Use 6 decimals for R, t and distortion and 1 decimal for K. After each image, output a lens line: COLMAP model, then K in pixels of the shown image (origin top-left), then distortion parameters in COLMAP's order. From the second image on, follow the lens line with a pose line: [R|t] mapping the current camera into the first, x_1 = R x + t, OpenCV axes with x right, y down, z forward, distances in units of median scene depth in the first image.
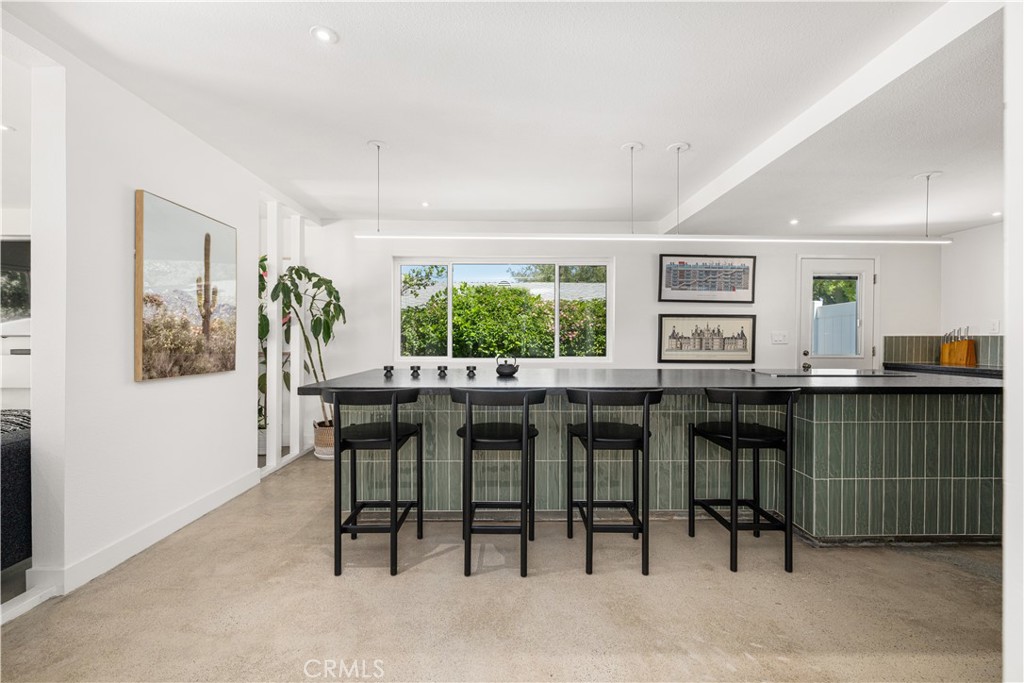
lens RADIAL K [[413.8, 0, 512.0], [0, 413.8, 341.5], [0, 0, 1]] dist [-0.002312, -0.000097]
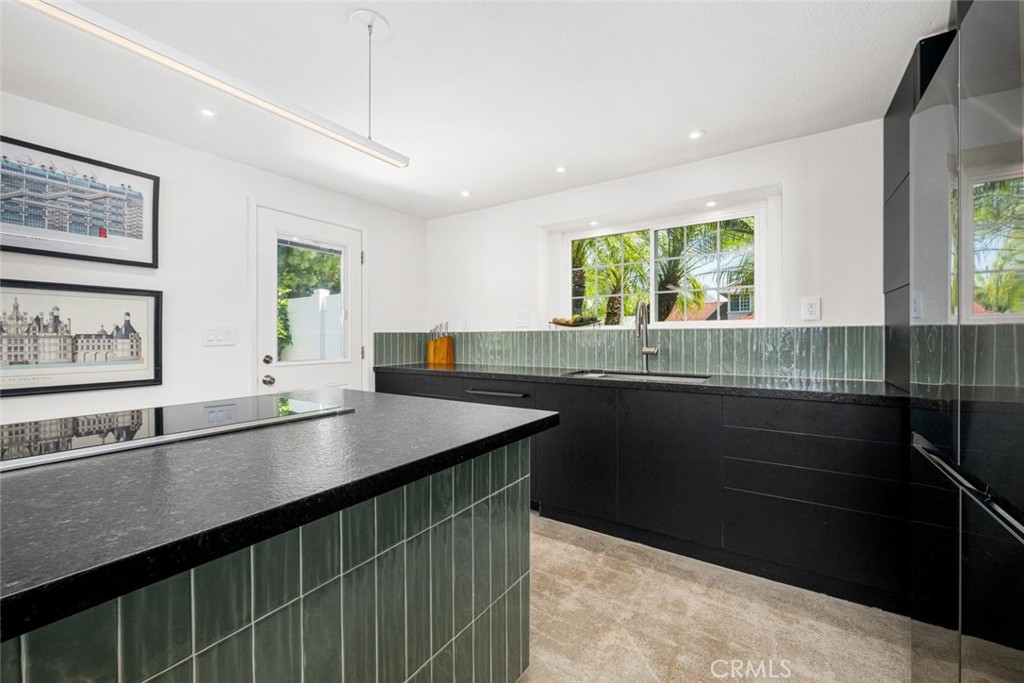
lens RADIAL K [[413.8, 0, 512.0], [0, 413.8, 341.5], [0, 0, 1]] dist [-0.002312, -0.000097]
pose [[0.572070, -0.015558, 0.820057, 0.415322], [0.012560, 0.999869, 0.010208, -0.000909], [-0.820109, 0.004460, 0.572190, 0.343630]]
